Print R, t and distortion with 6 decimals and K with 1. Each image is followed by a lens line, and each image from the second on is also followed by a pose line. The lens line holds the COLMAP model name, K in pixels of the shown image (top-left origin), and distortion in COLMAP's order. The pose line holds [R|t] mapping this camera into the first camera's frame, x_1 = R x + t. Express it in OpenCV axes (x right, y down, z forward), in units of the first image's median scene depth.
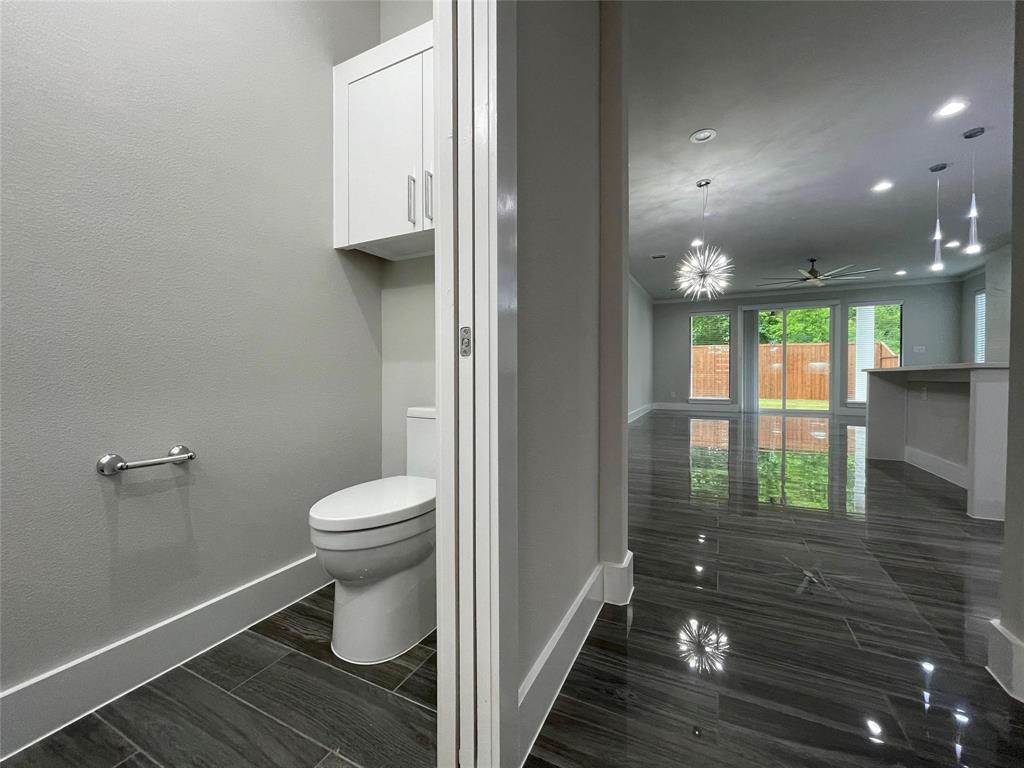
lens RADIAL K [[416.2, 0, 510.6], [0, 416.2, 382.5], [0, 0, 1]] dist [0.001266, -0.000800]
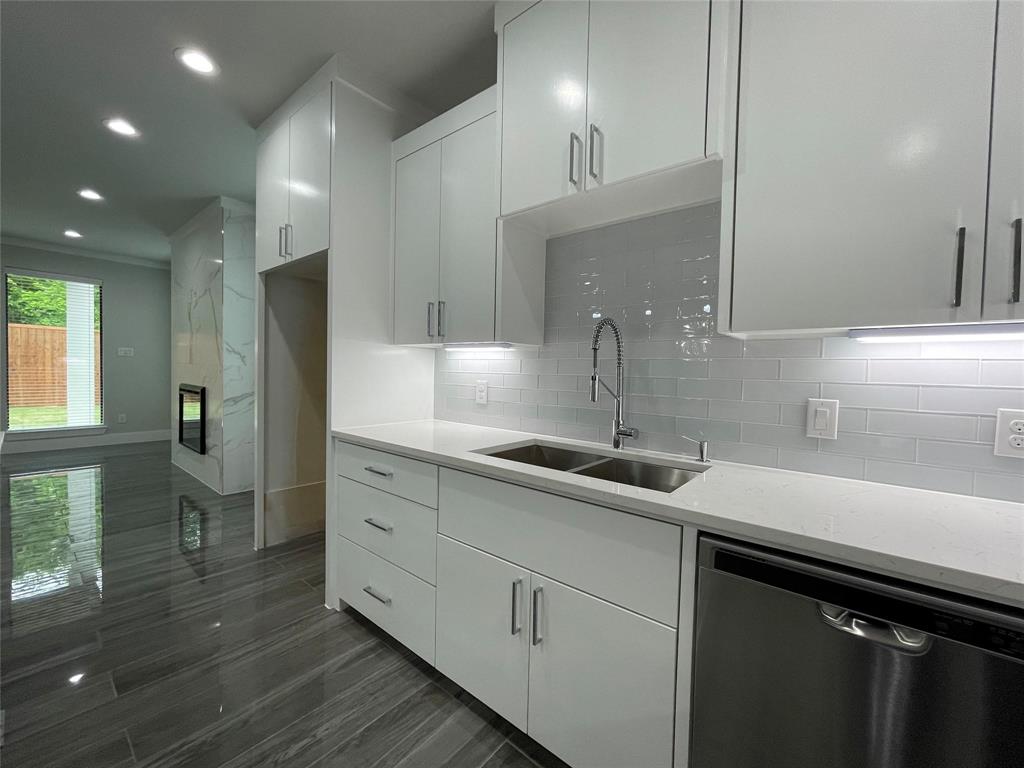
lens RADIAL K [[416.2, 0, 516.2], [0, 416.2, 381.6], [0, 0, 1]] dist [0.001266, -0.000800]
pose [[0.234667, -0.018284, 0.971904, 0.393680], [-0.008244, 0.999750, 0.020798, -0.042669], [-0.972041, -0.012893, 0.234458, 0.140088]]
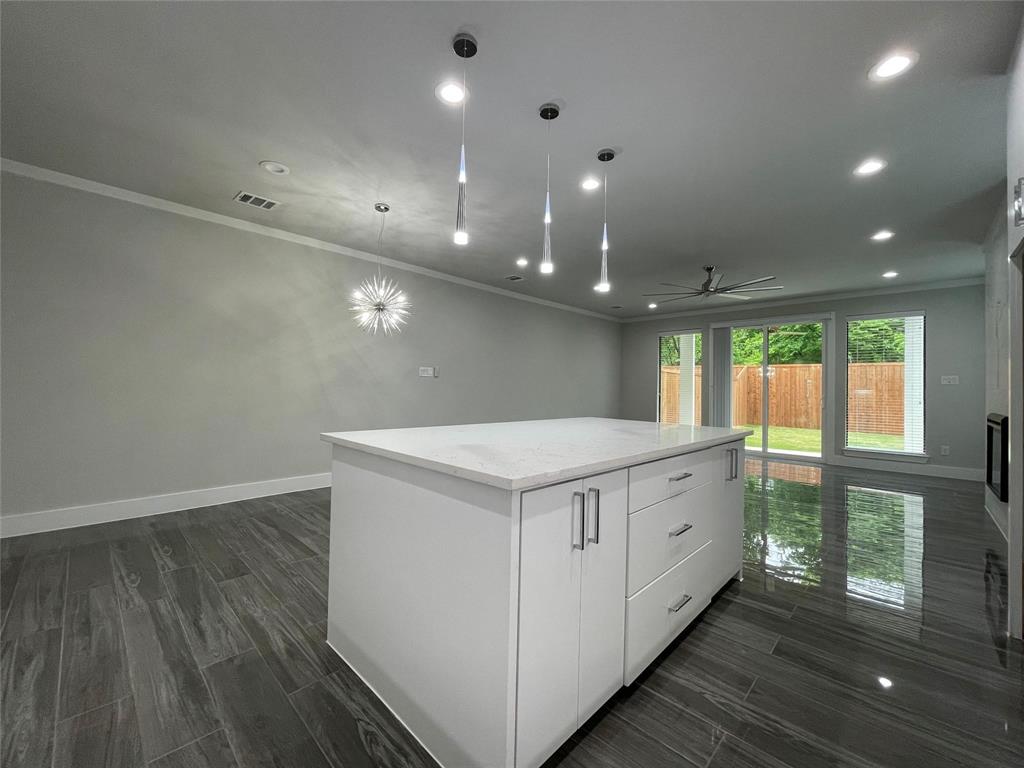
lens RADIAL K [[416.2, 0, 511.5], [0, 416.2, 385.1], [0, 0, 1]] dist [0.001266, -0.000800]
pose [[0.953910, 0.013752, -0.299779, 0.453218], [-0.022048, 0.999461, -0.024310, -0.033761], [0.299283, 0.029799, 0.953699, 0.102009]]
